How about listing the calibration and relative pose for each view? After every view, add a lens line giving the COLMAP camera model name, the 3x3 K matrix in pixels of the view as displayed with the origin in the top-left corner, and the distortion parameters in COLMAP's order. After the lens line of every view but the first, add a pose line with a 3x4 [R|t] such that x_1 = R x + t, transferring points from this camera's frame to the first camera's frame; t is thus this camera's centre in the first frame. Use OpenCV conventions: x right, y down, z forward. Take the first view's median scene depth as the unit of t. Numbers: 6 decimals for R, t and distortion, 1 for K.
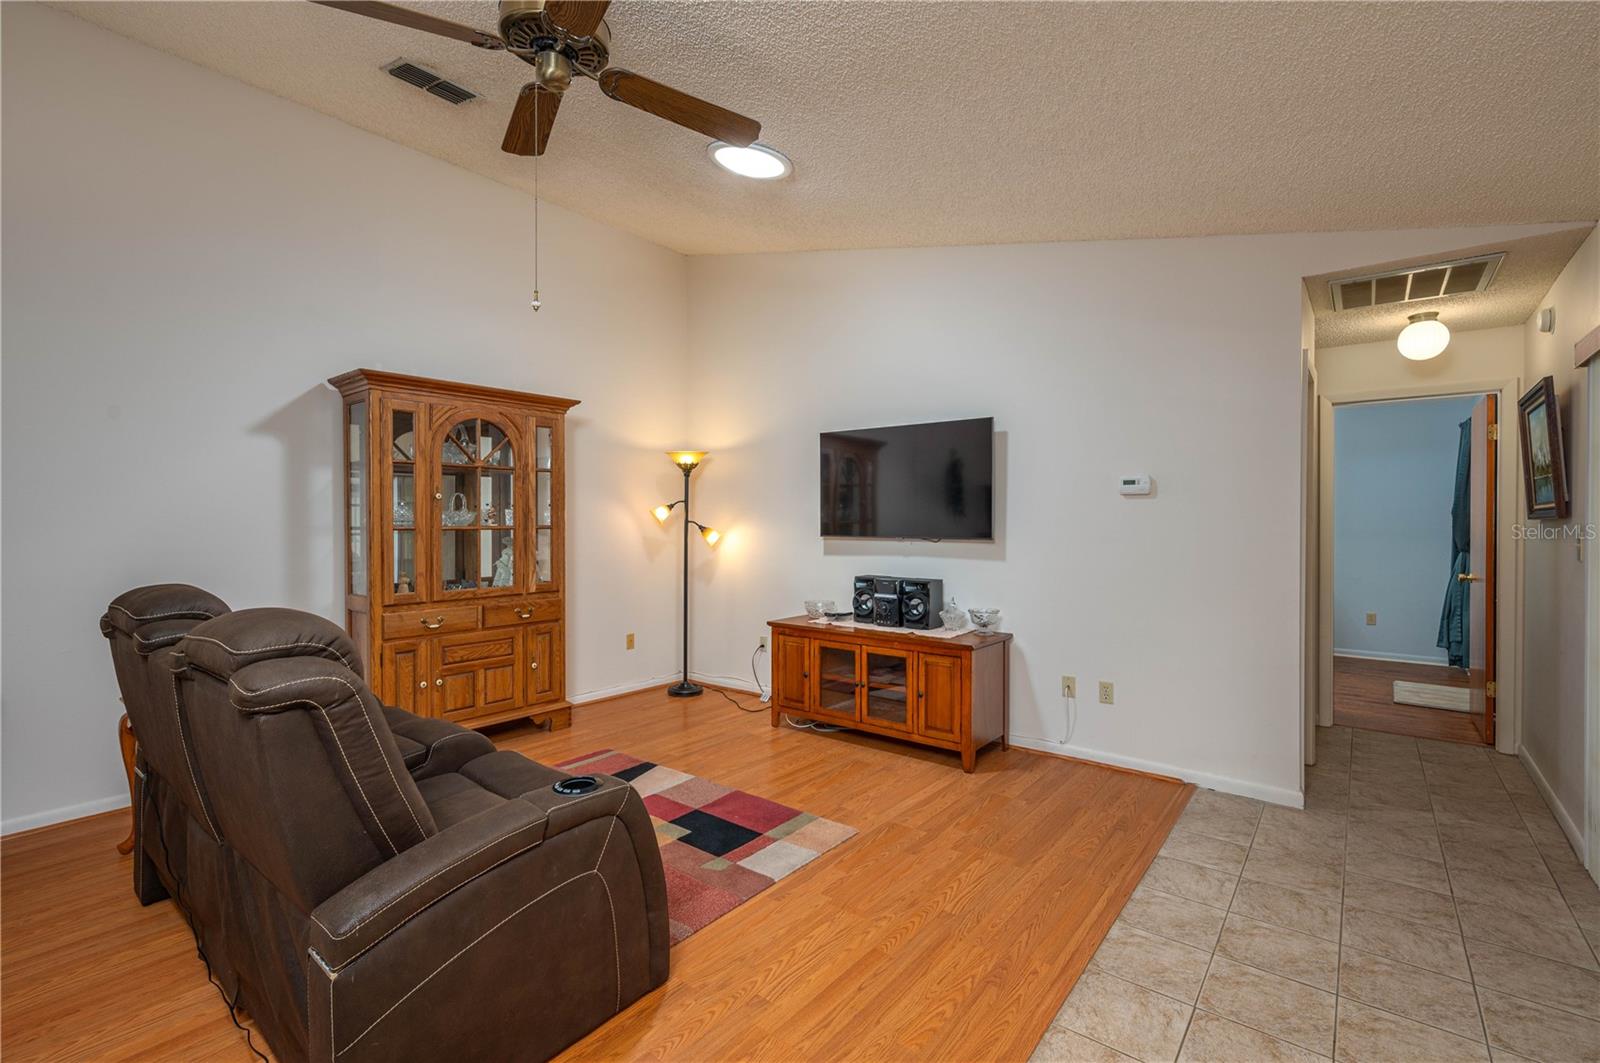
lens RADIAL K [[712.6, 0, 800.0], [0, 712.6, 531.5], [0, 0, 1]] dist [0.000504, 0.000068]
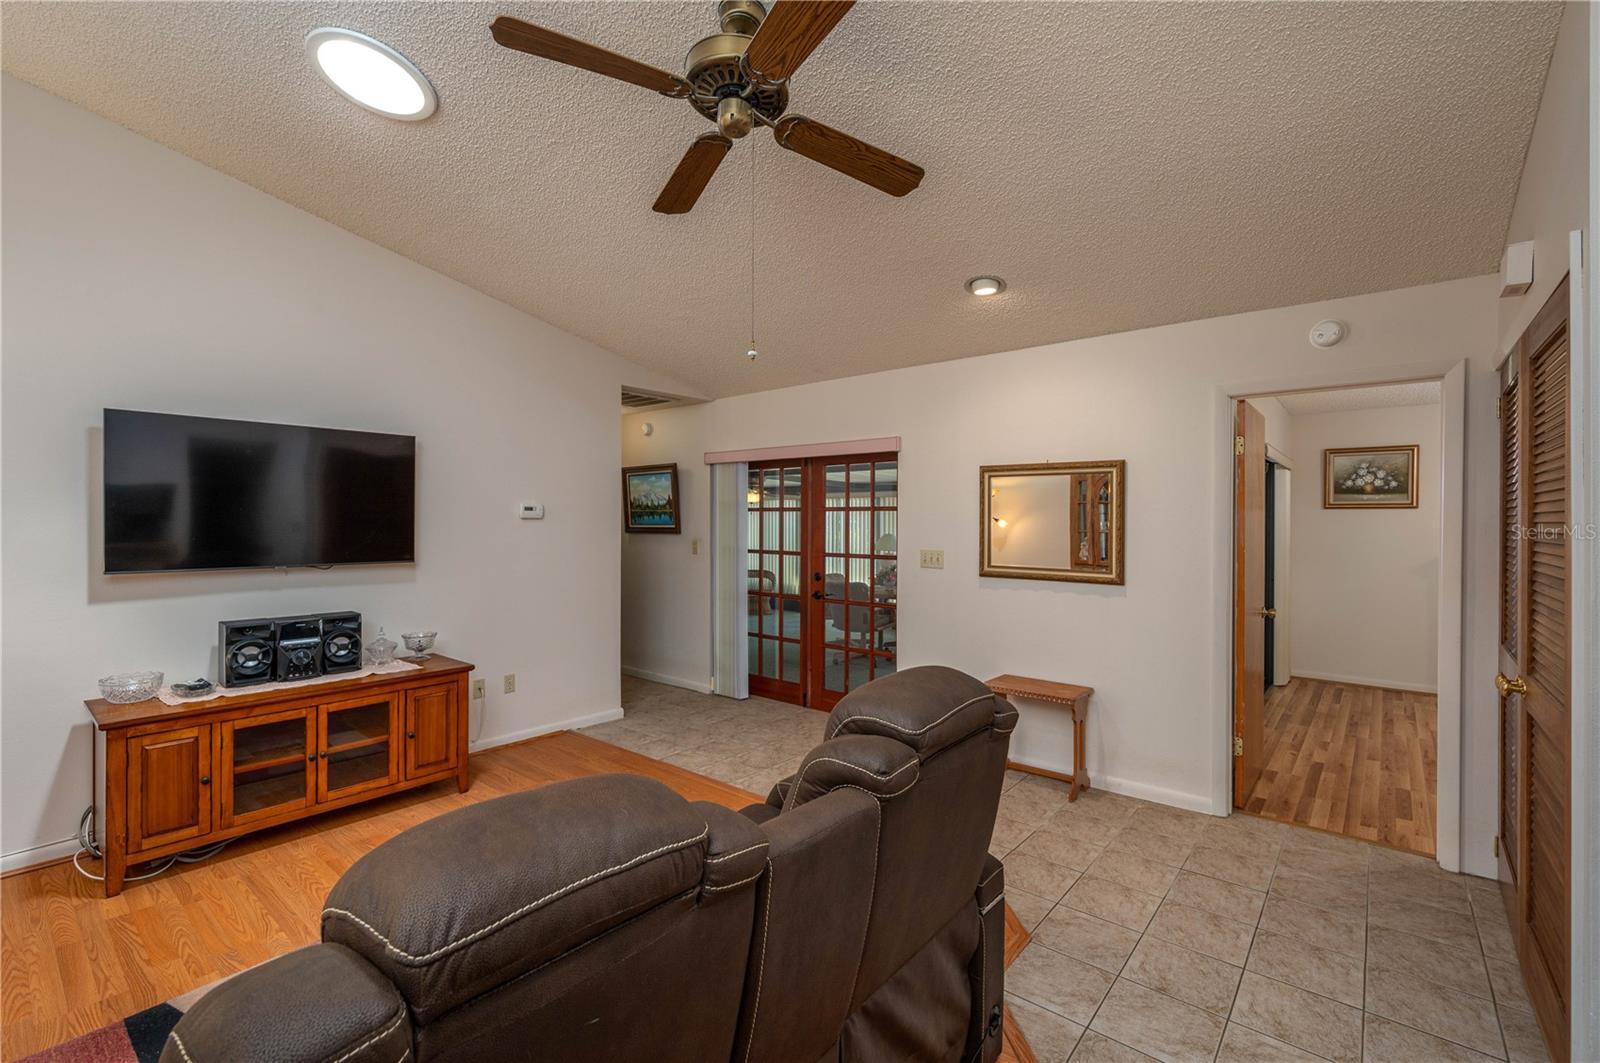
lens RADIAL K [[699.7, 0, 800.0], [0, 699.7, 531.5], [0, 0, 1]] dist [0.002853, 0.000671]
pose [[0.019731, -0.018063, 0.999642, -0.695058], [0.011288, 0.999777, 0.017843, -0.042128], [-0.999742, 0.010932, 0.019930, 0.465106]]
